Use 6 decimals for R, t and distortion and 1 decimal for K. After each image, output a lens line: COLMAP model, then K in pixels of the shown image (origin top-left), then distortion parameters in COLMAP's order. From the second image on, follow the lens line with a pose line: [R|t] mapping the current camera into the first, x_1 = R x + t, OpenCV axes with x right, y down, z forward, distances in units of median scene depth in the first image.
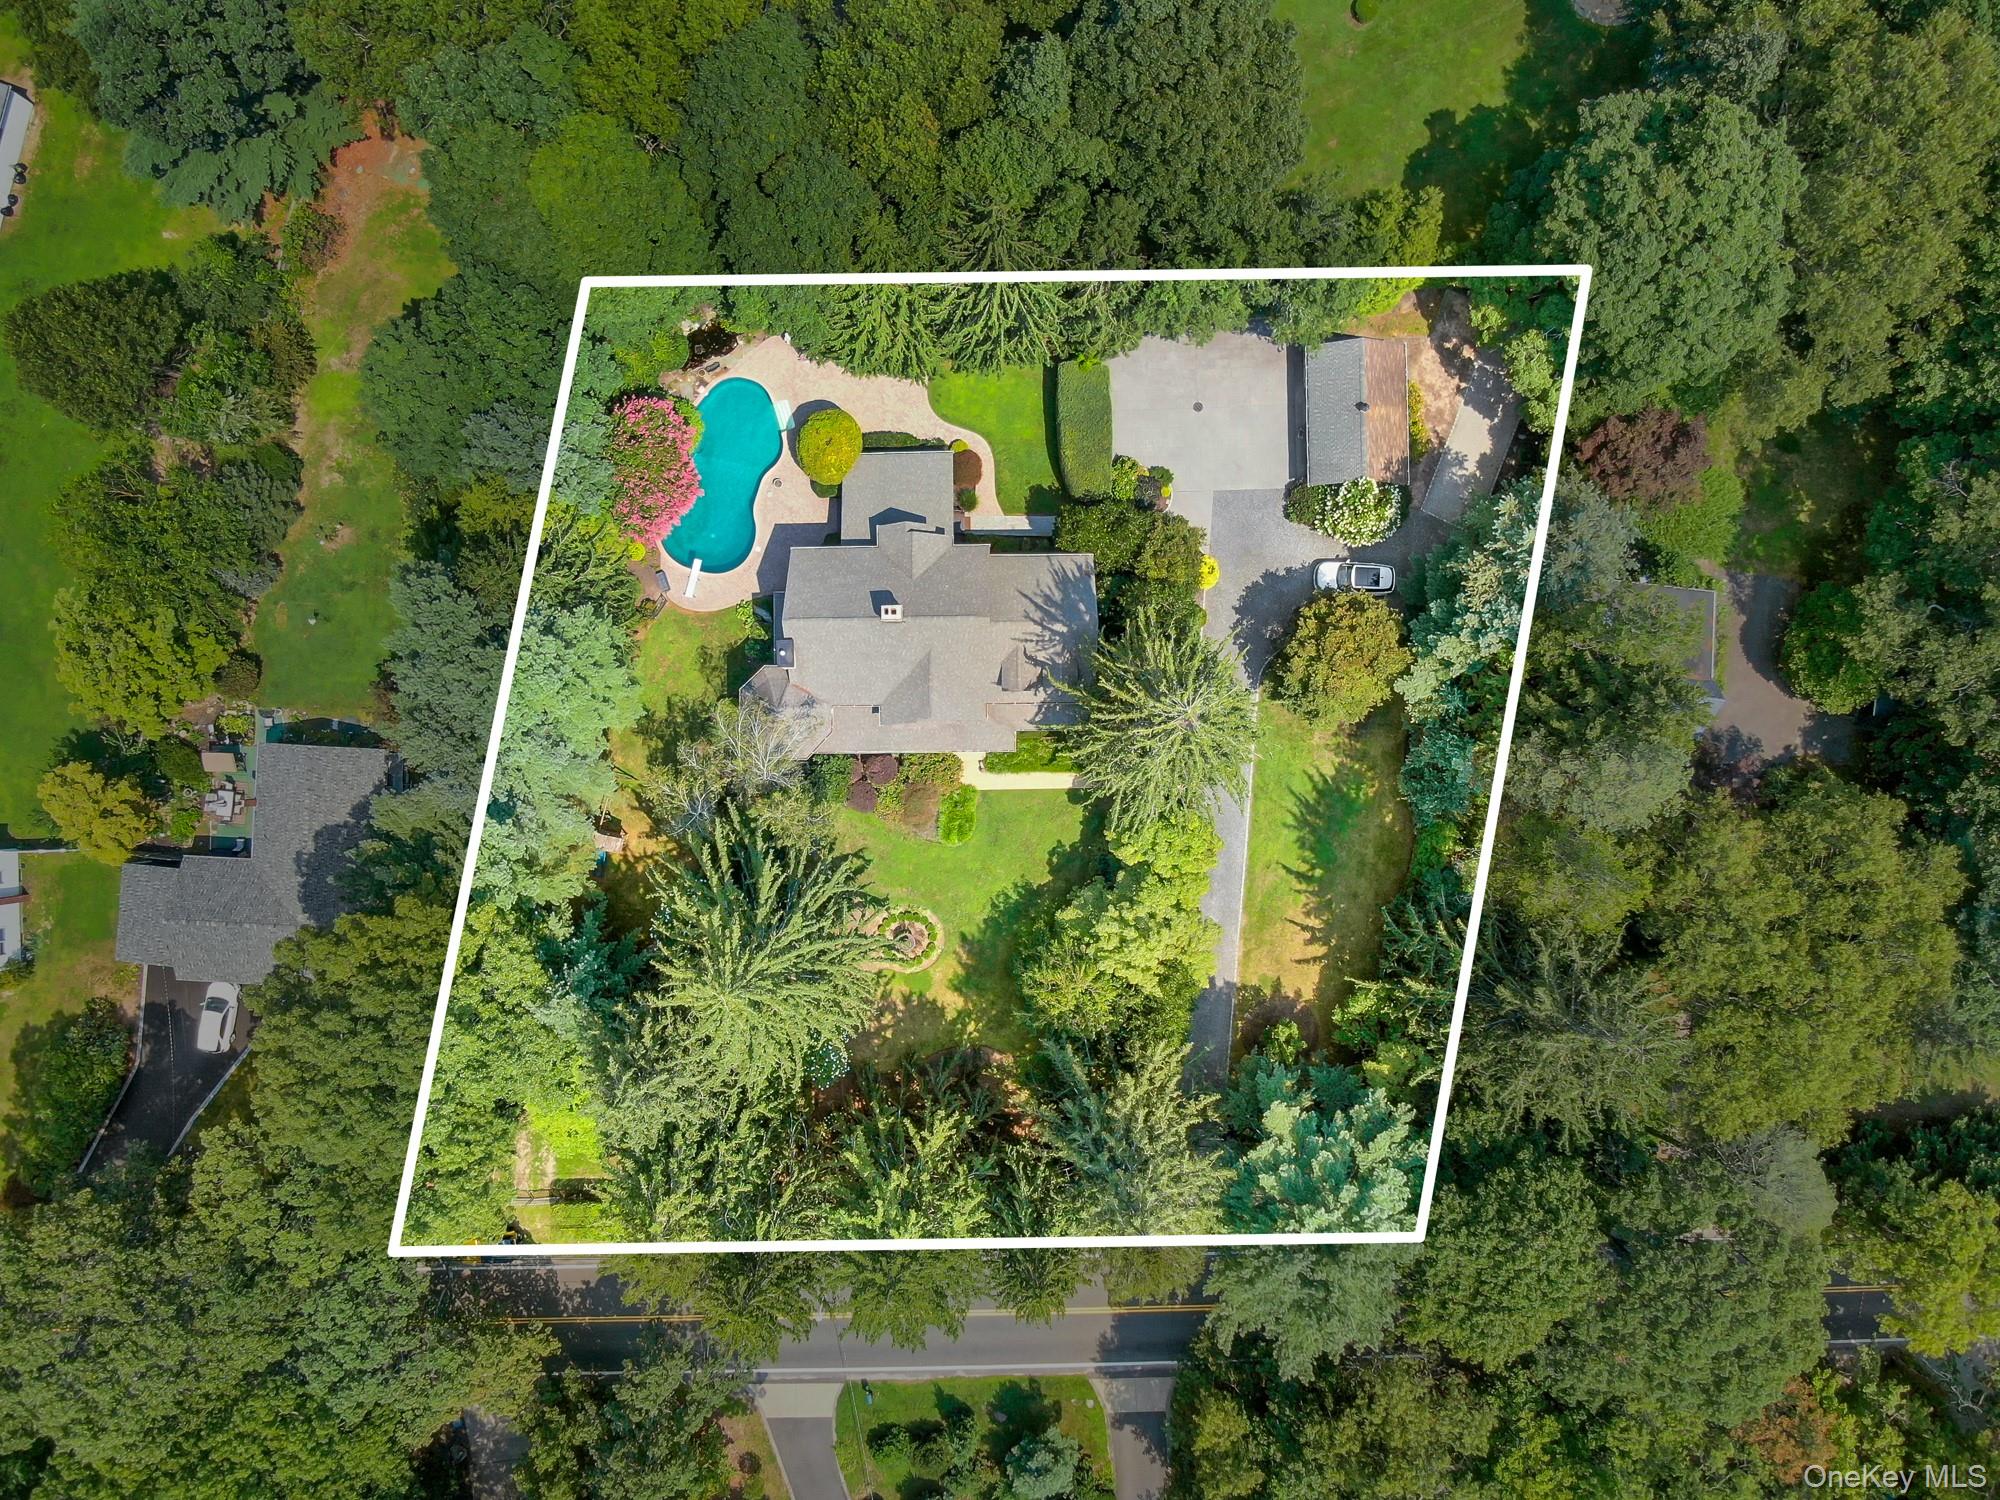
lens RADIAL K [[1438.3, 0, 1000.0], [0, 1438.3, 749.2], [0, 0, 1]] dist [-0.014754, 0.008757]
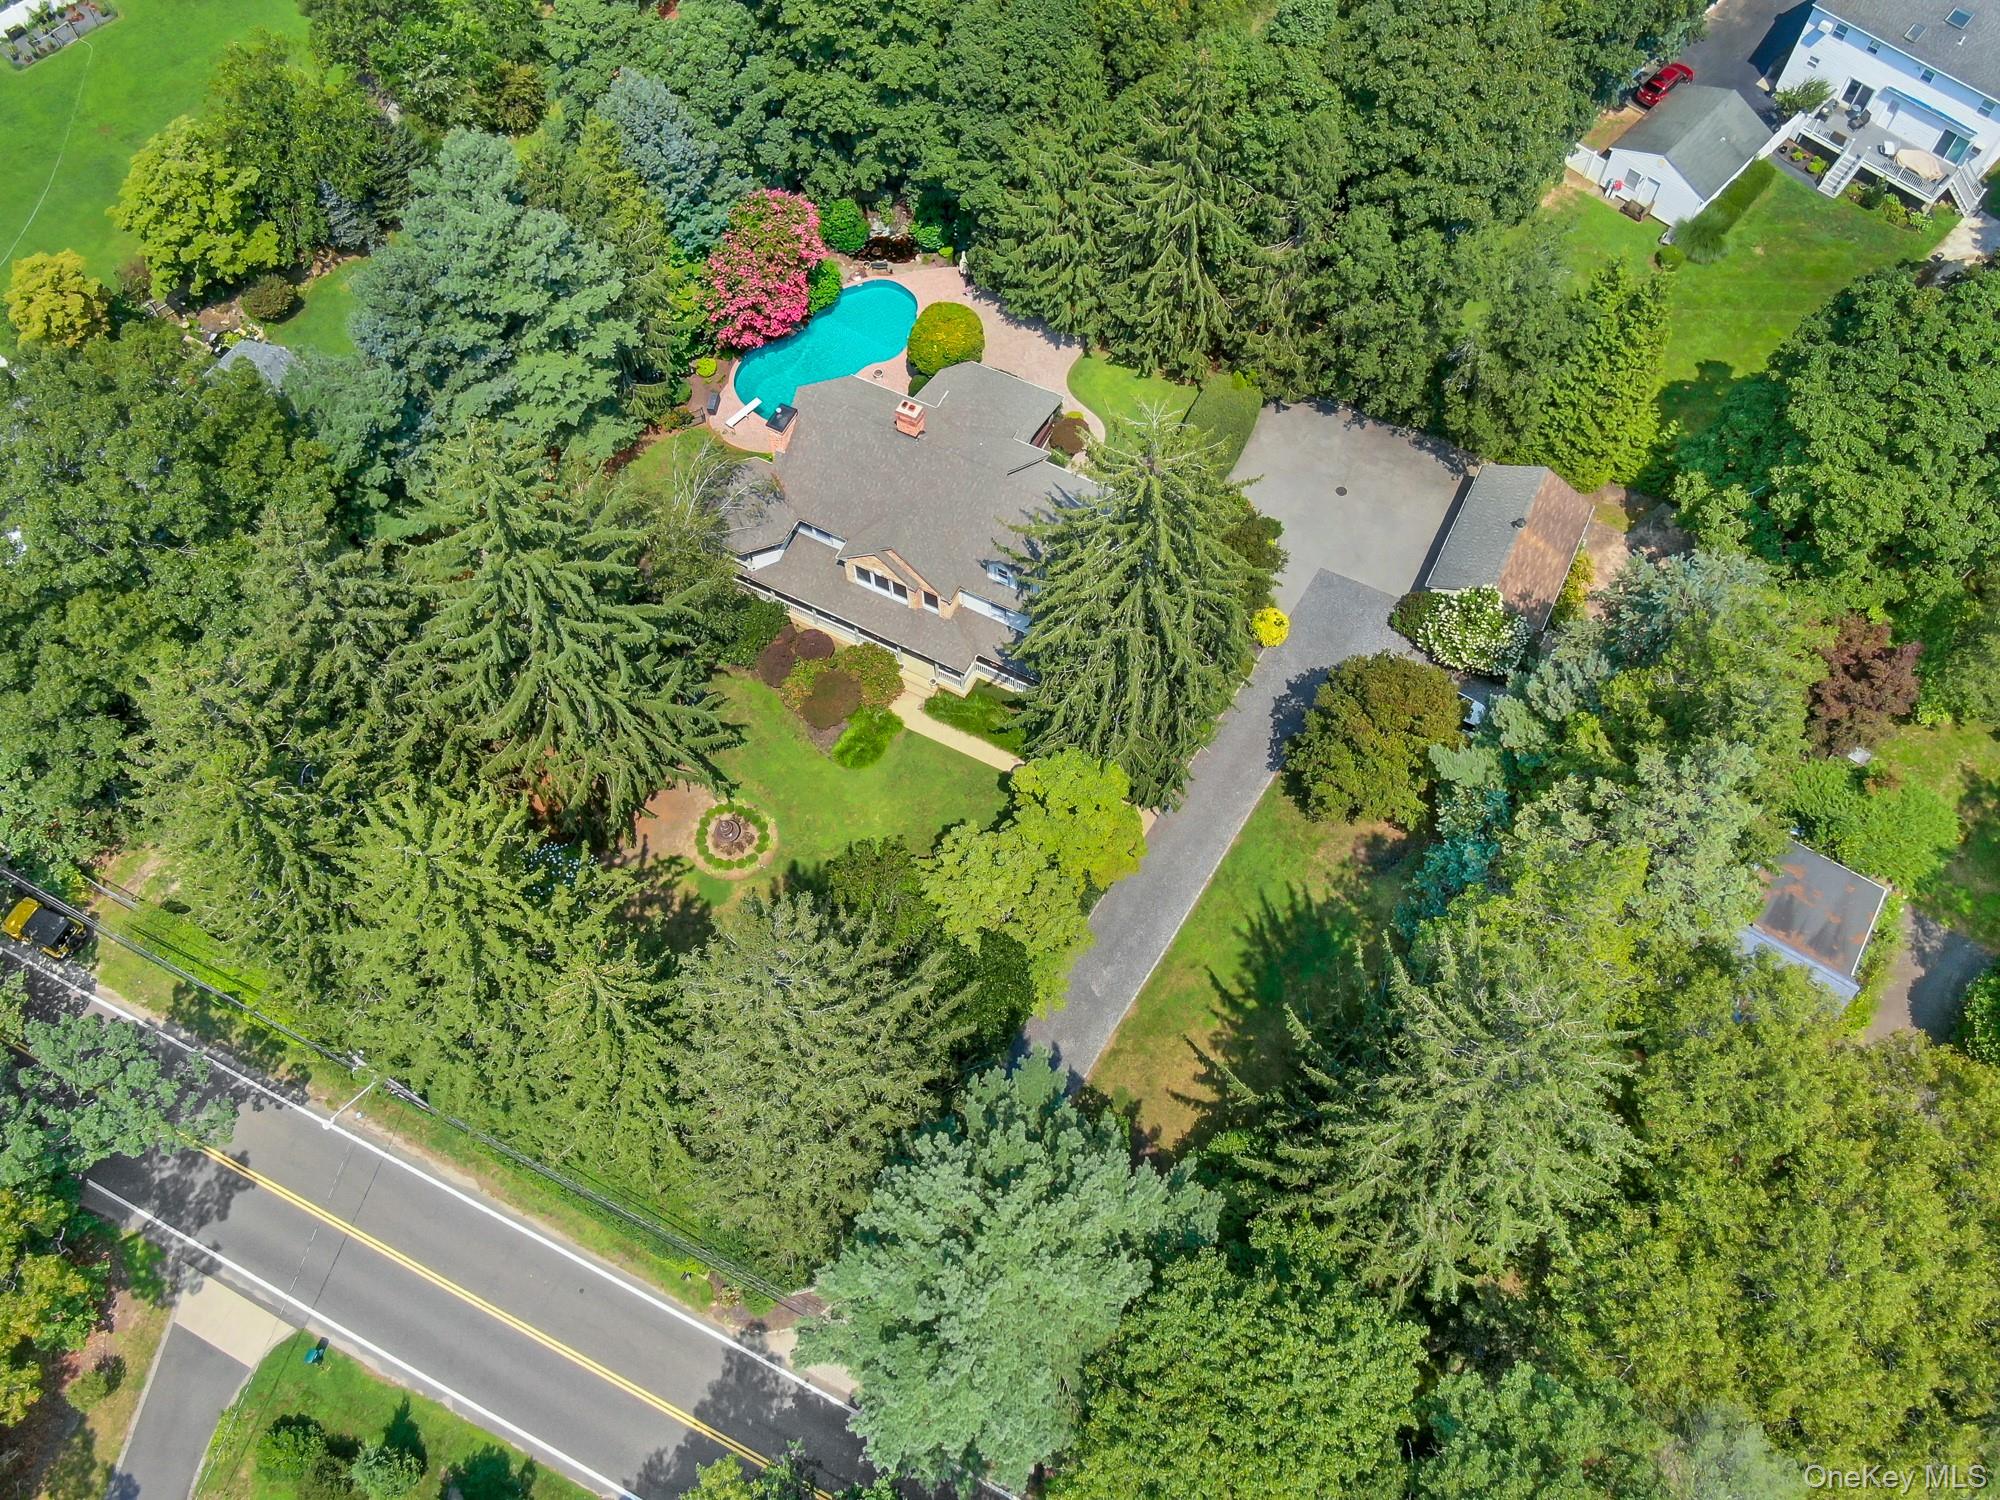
lens RADIAL K [[1639.9, 0, 1003.4], [0, 1639.9, 737.5], [0, 0, 1]] dist [-0.003845, 0.010377]
pose [[0.884517, 0.407824, -0.226517, 0.244701], [-0.466344, 0.785849, -0.406159, 0.380577], [0.012367, 0.464889, 0.885283, 0.191493]]
